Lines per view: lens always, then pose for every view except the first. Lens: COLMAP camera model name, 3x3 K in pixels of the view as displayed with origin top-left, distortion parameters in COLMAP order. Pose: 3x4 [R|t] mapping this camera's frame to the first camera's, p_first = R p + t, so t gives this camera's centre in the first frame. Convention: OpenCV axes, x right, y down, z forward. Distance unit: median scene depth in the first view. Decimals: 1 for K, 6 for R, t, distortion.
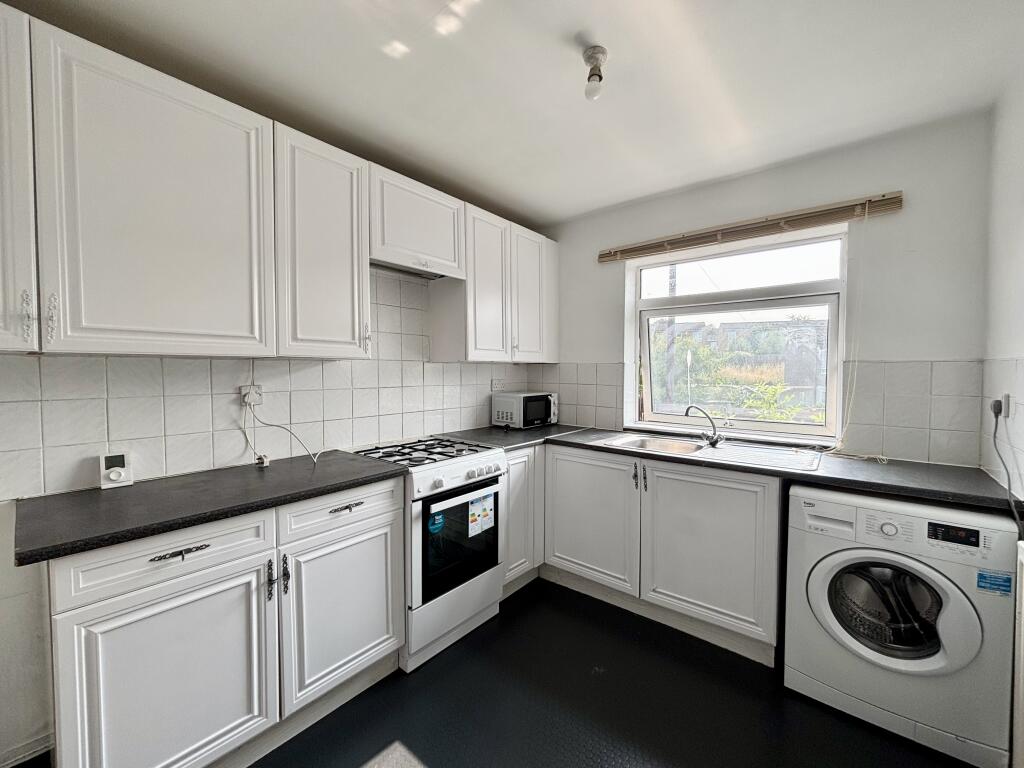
lens RADIAL K [[413.7, 0, 512.2], [0, 413.7, 384.9], [0, 0, 1]] dist [-0.001892, 0.000233]
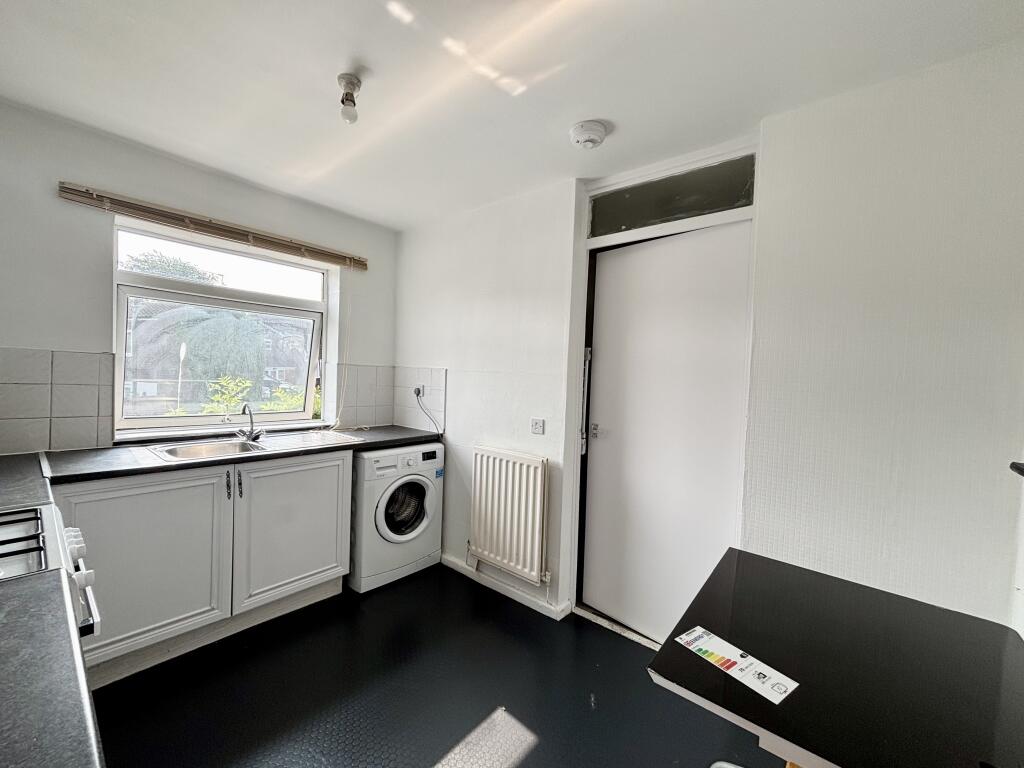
lens RADIAL K [[413.7, 0, 518.4], [0, 413.7, 383.8], [0, 0, 1]] dist [-0.001892, 0.000233]
pose [[0.000071, -0.028481, 0.999594, -0.607906], [-0.004160, 0.999586, 0.028481, -0.031007], [-0.999991, -0.004160, -0.000048, 0.370490]]
